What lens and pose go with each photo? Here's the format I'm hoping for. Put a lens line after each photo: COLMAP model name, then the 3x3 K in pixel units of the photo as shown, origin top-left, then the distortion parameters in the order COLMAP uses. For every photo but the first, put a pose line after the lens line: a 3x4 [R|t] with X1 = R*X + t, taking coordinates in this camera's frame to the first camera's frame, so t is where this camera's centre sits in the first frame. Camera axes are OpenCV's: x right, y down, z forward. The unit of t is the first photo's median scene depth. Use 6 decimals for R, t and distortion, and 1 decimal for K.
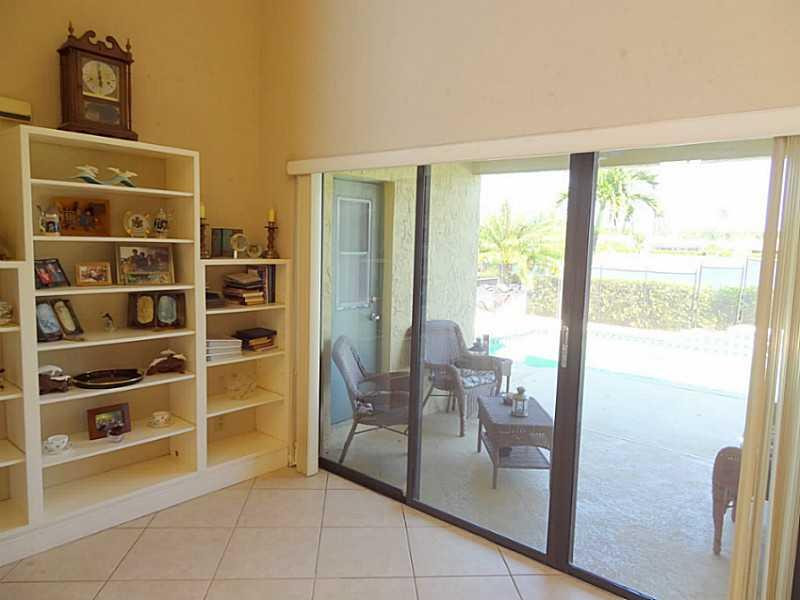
lens RADIAL K [[560.4, 0, 398.0], [0, 560.4, 304.9], [0, 0, 1]] dist [0.000078, 0.004643]
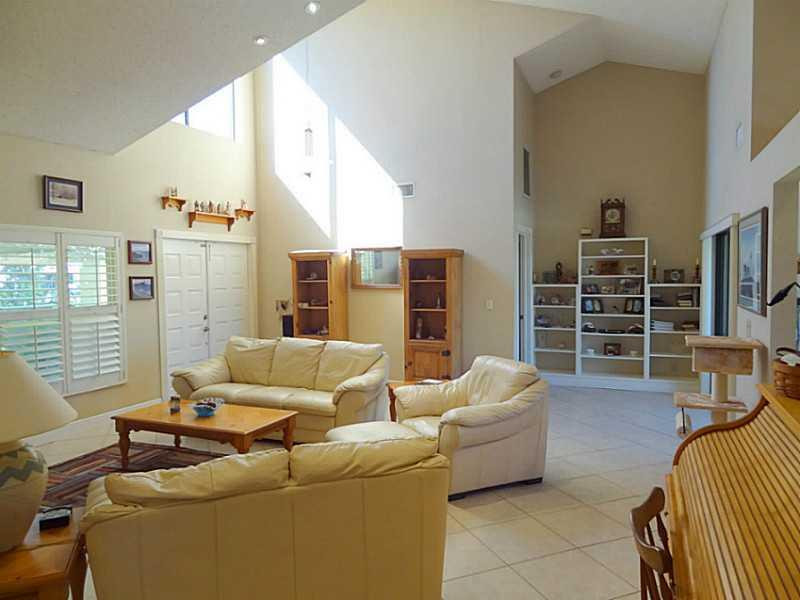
lens RADIAL K [[560.4, 0, 399.2], [0, 560.4, 298.8], [0, 0, 1]] dist [0.000078, 0.004643]
pose [[0.289048, 0.013295, -0.957222, 1.529462], [-0.082481, 0.996531, -0.011066, 0.086717], [0.953755, 0.082151, 0.289142, -0.609378]]
